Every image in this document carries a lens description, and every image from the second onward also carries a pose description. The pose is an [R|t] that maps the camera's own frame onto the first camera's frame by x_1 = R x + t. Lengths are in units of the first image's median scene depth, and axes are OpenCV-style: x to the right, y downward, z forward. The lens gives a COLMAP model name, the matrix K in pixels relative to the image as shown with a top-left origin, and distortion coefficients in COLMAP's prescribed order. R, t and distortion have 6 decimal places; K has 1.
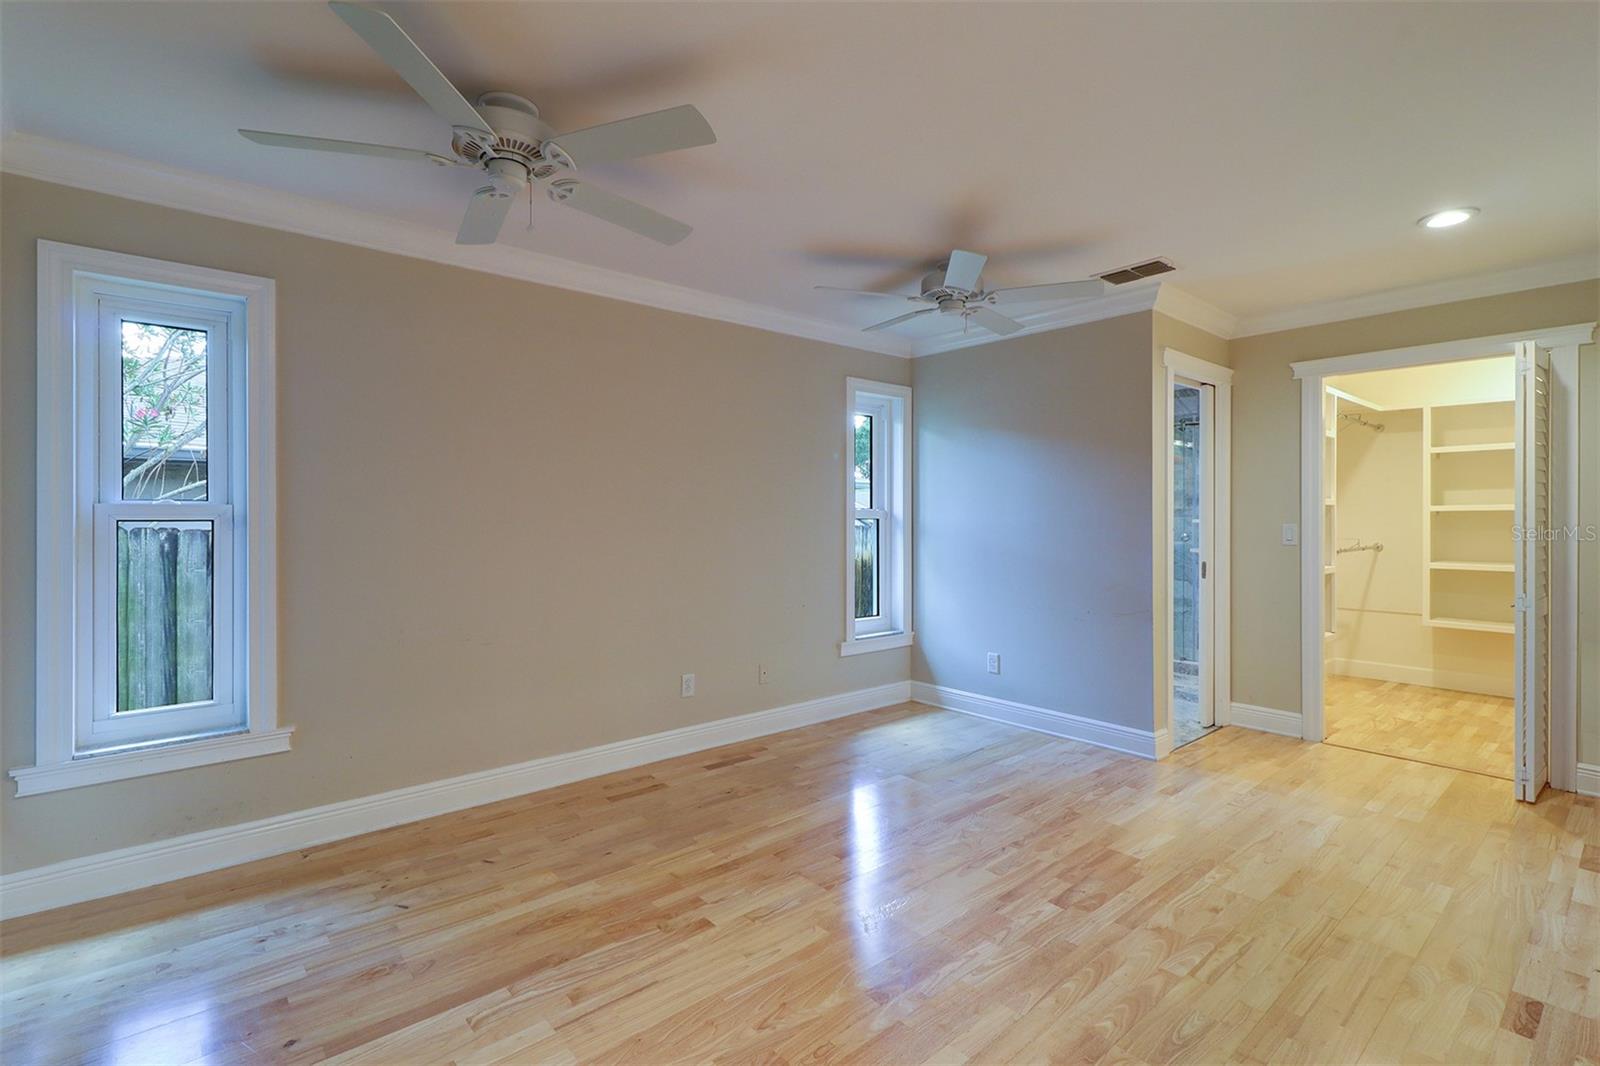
lens RADIAL K [[742.0, 0, 799.9], [0, 742.0, 518.8], [0, 0, 1]] dist [0.002121, -0.001905]
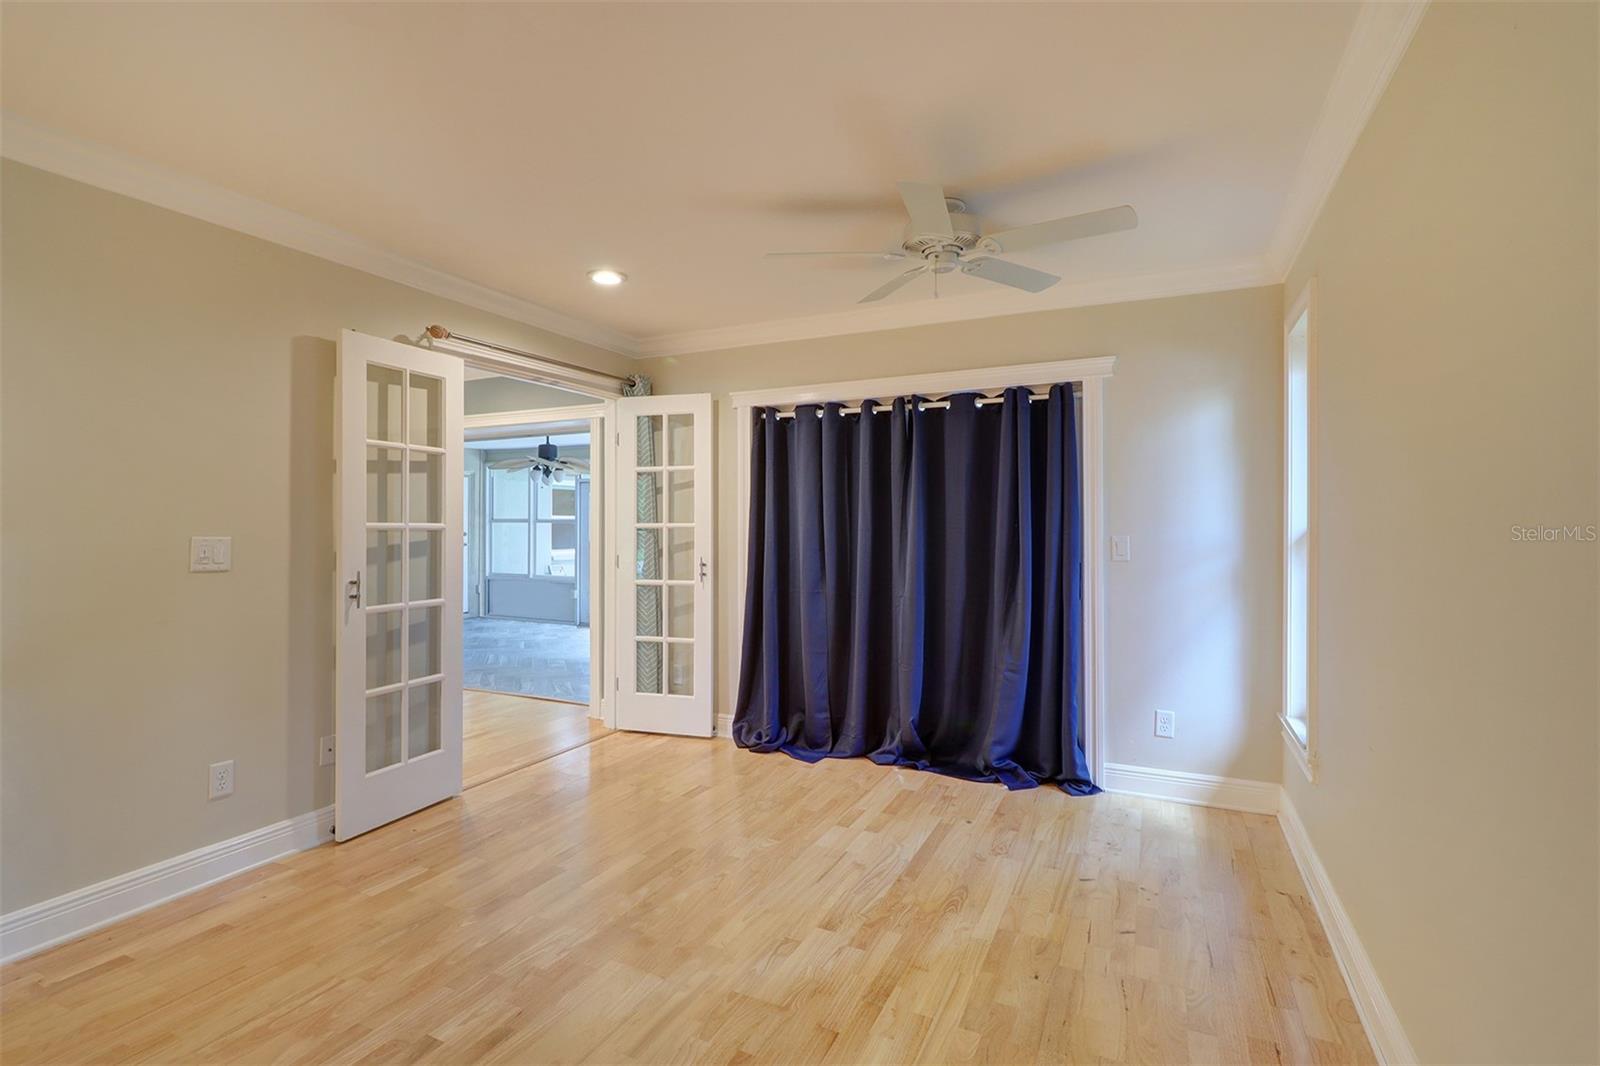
lens RADIAL K [[742.0, 0, 799.4], [0, 742.0, 532.7], [0, 0, 1]] dist [0.002121, -0.001905]
pose [[-0.914856, -0.001679, -0.403777, 0.318104], [-0.007261, 0.999898, 0.012293, -0.010658], [0.403715, 0.014178, -0.914775, 1.883053]]
